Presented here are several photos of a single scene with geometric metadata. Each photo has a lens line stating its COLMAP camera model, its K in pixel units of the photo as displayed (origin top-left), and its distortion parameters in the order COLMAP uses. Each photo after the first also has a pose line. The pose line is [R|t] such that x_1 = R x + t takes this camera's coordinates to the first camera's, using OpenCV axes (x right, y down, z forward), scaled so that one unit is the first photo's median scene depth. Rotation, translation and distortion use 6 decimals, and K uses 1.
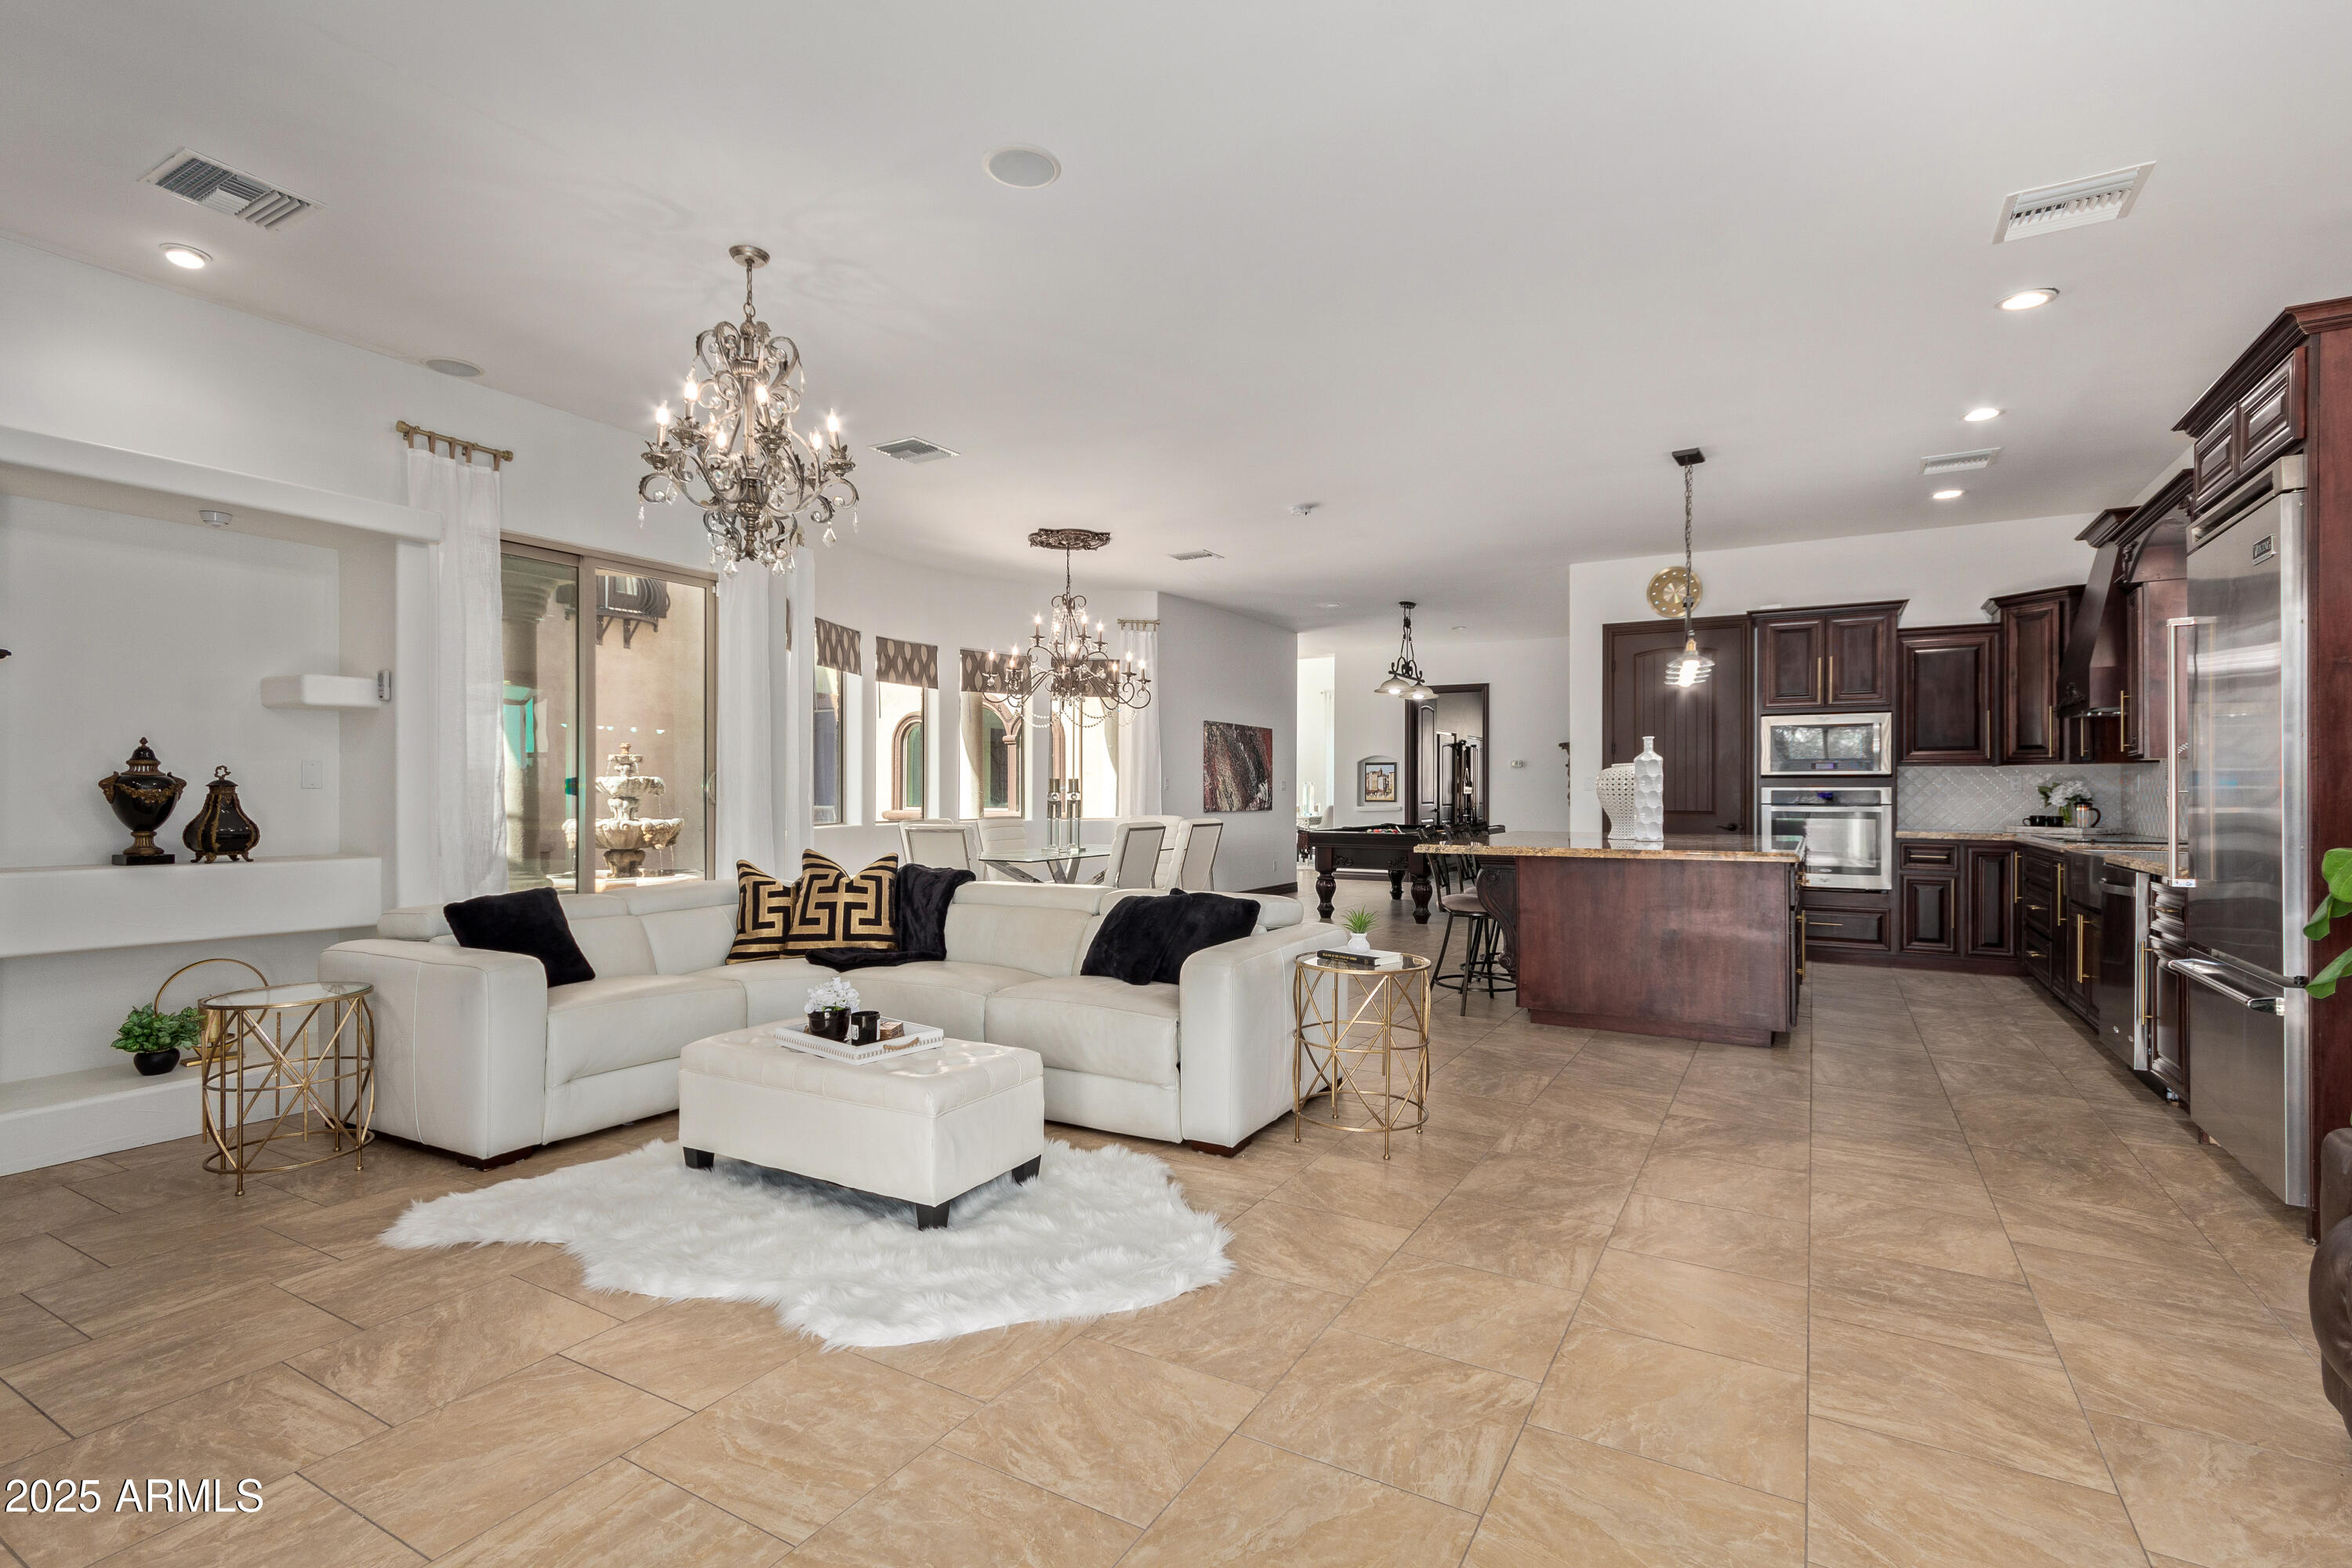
lens RADIAL K [[1091.8, 0, 1174.8], [0, 1091.8, 791.3], [0, 0, 1]] dist [0.016822, 0.000192]
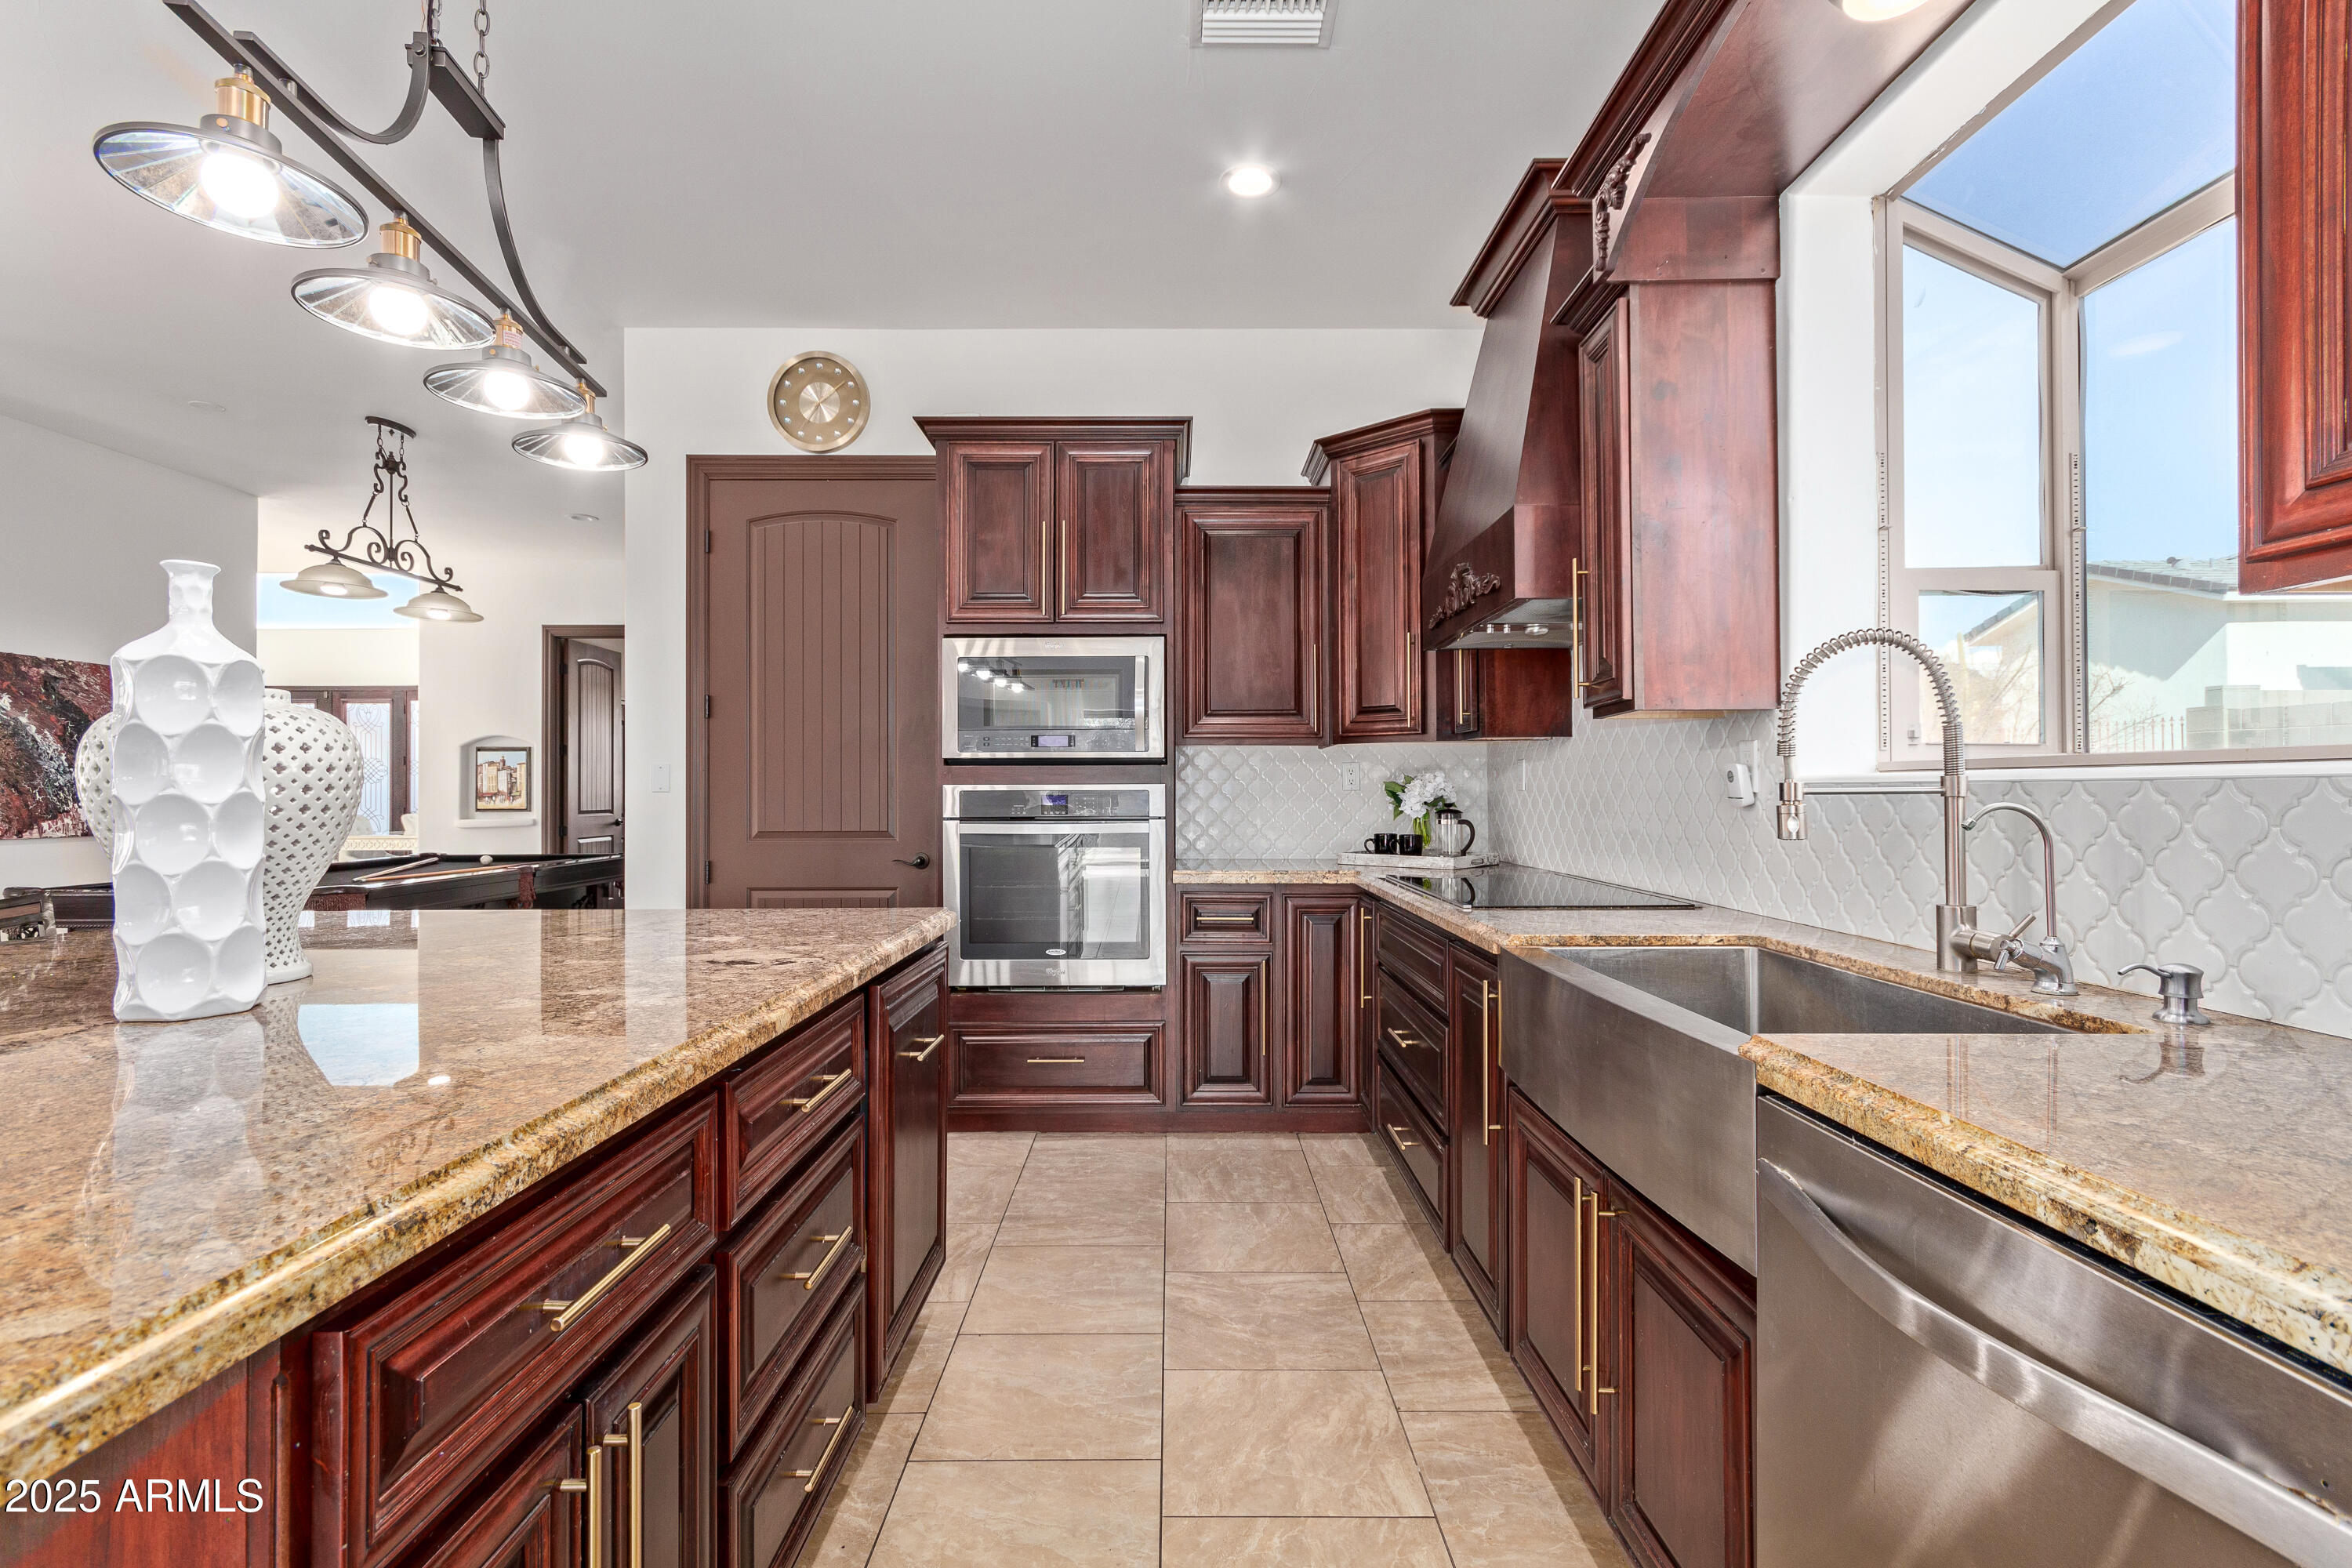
lens RADIAL K [[1091.8, 0, 1174.8], [0, 1091.8, 791.3], [0, 0, 1]] dist [0.016822, 0.000192]
pose [[0.859328, -0.002228, 0.511420, 0.394327], [0.003257, 0.999994, -0.001116, 0.000520], [-0.511415, 0.002624, 0.859330, 0.560369]]
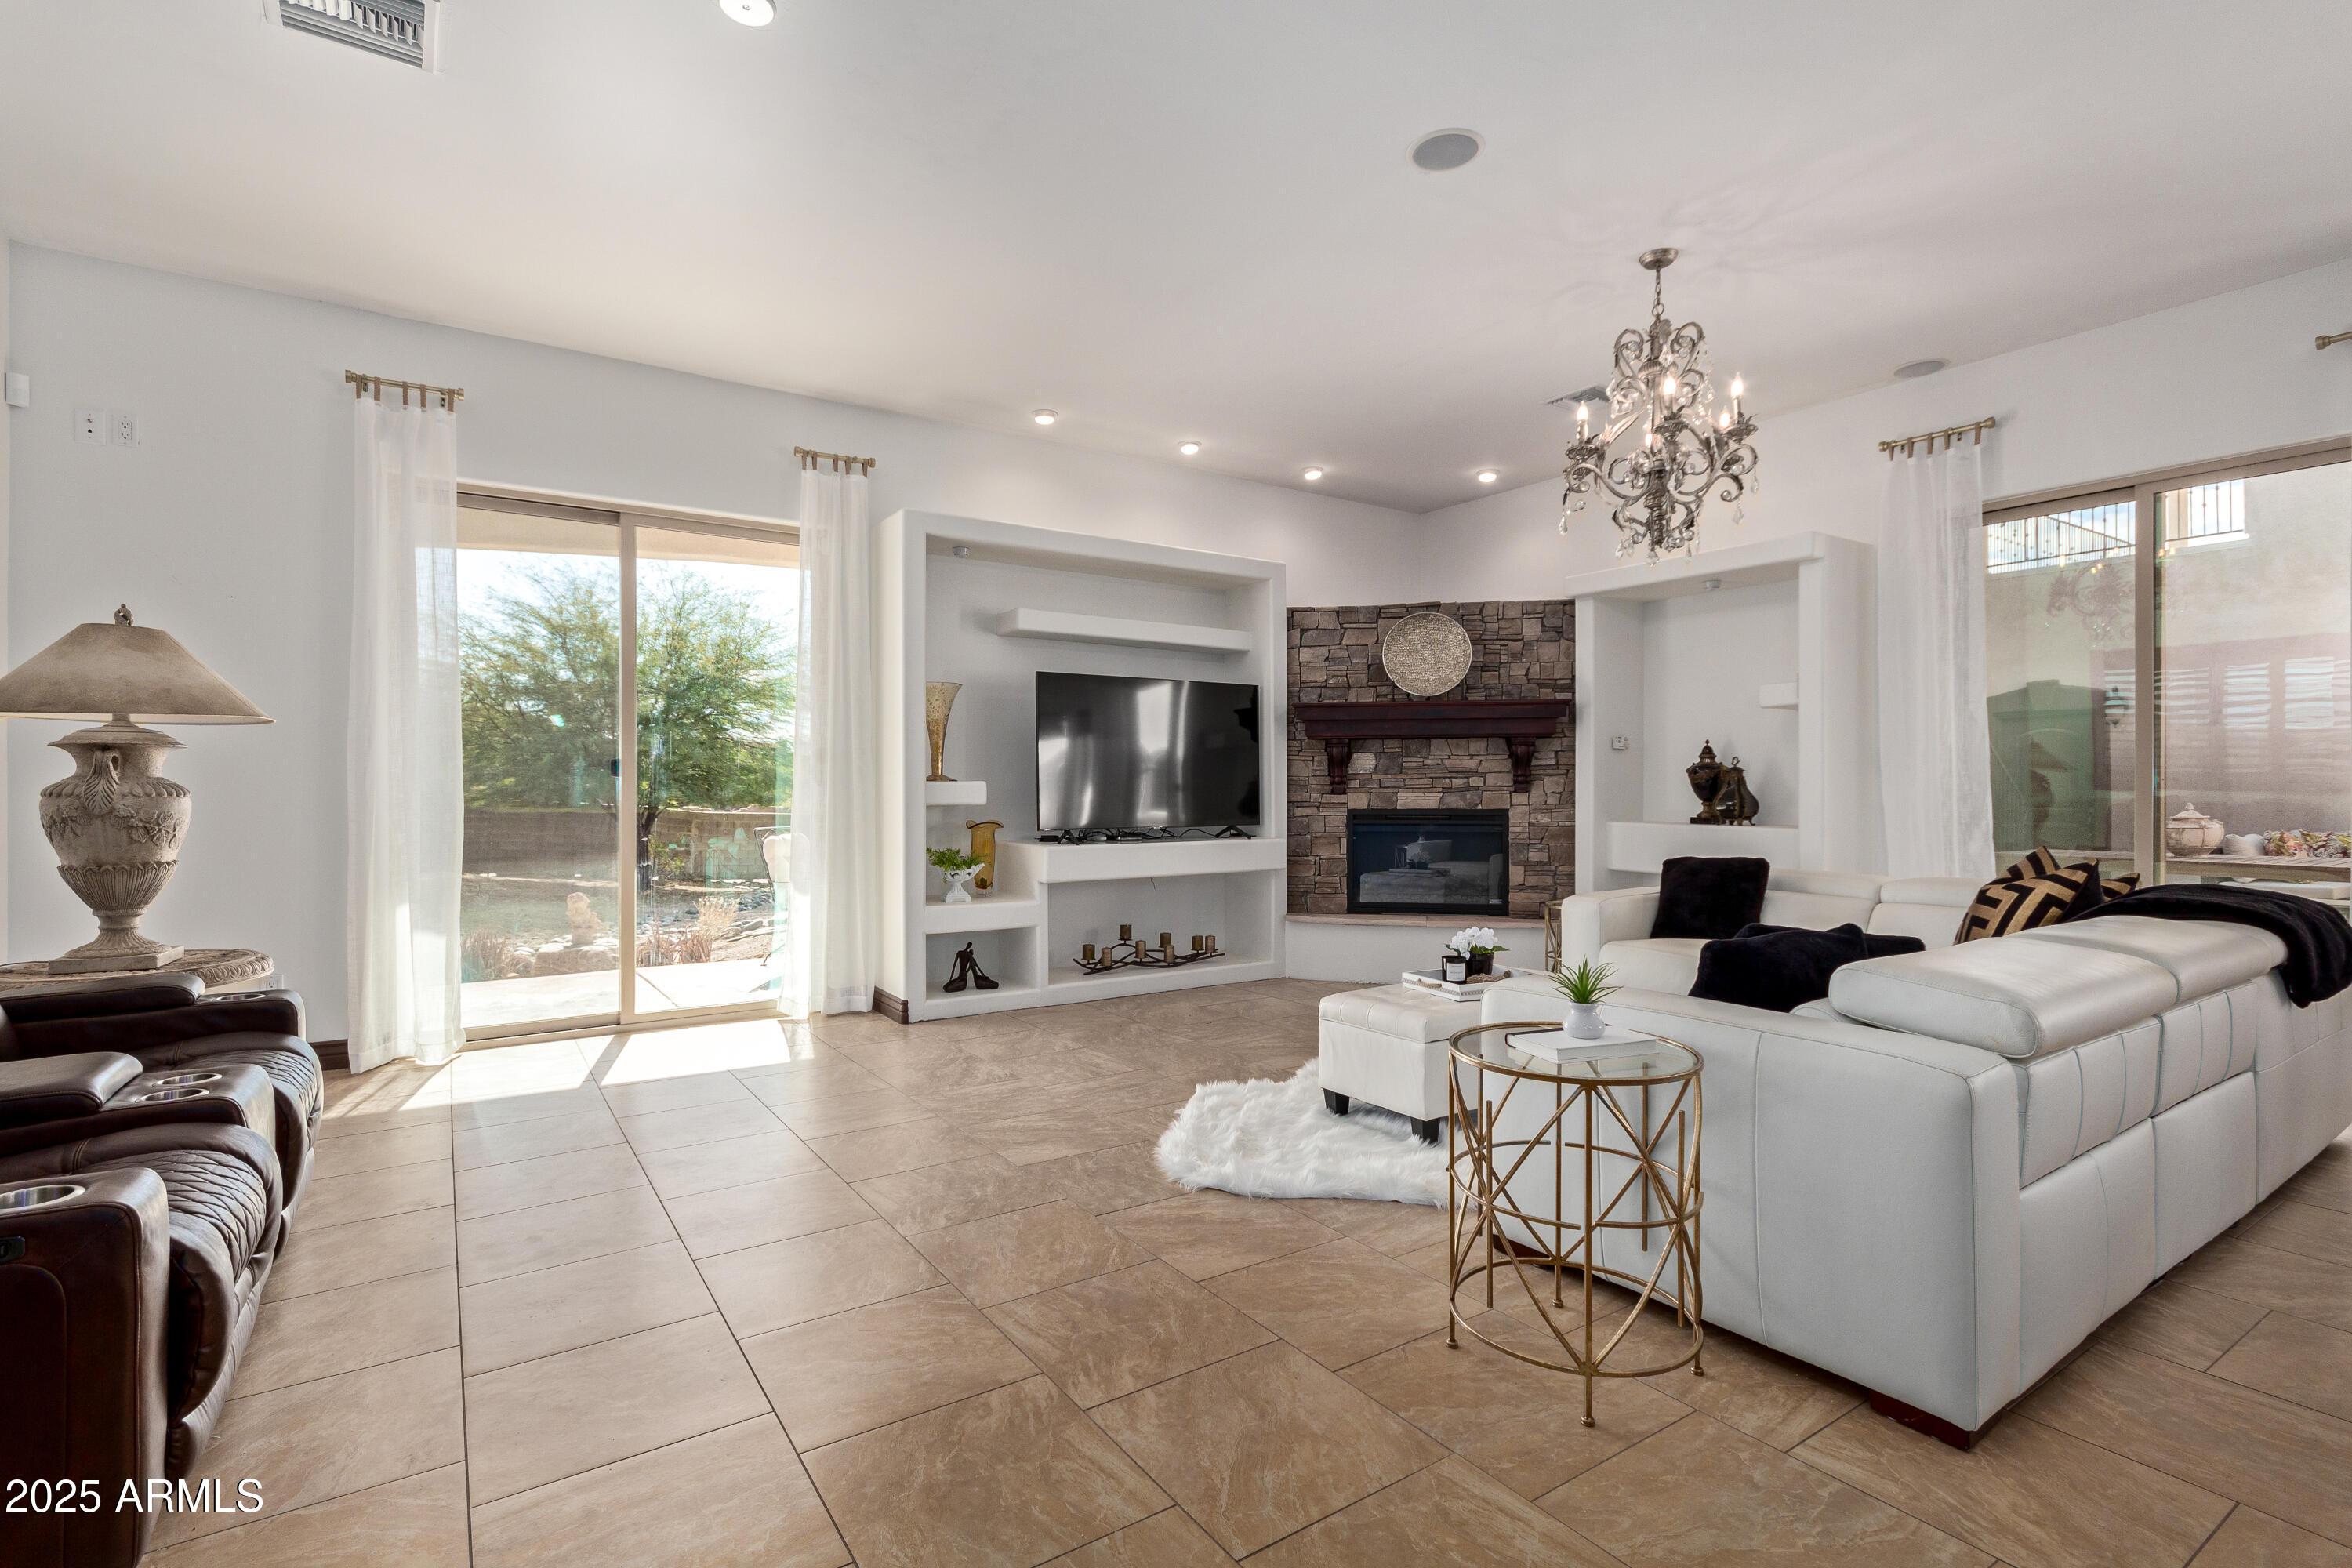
lens RADIAL K [[1091.8, 0, 1174.8], [0, 1091.8, 791.3], [0, 0, 1]] dist [0.016822, 0.000192]
pose [[-0.428111, 0.003305, -0.903720, 1.233751], [-0.004954, 0.999970, 0.006003, 0.026932], [0.903713, 0.007047, -0.428081, 1.687344]]
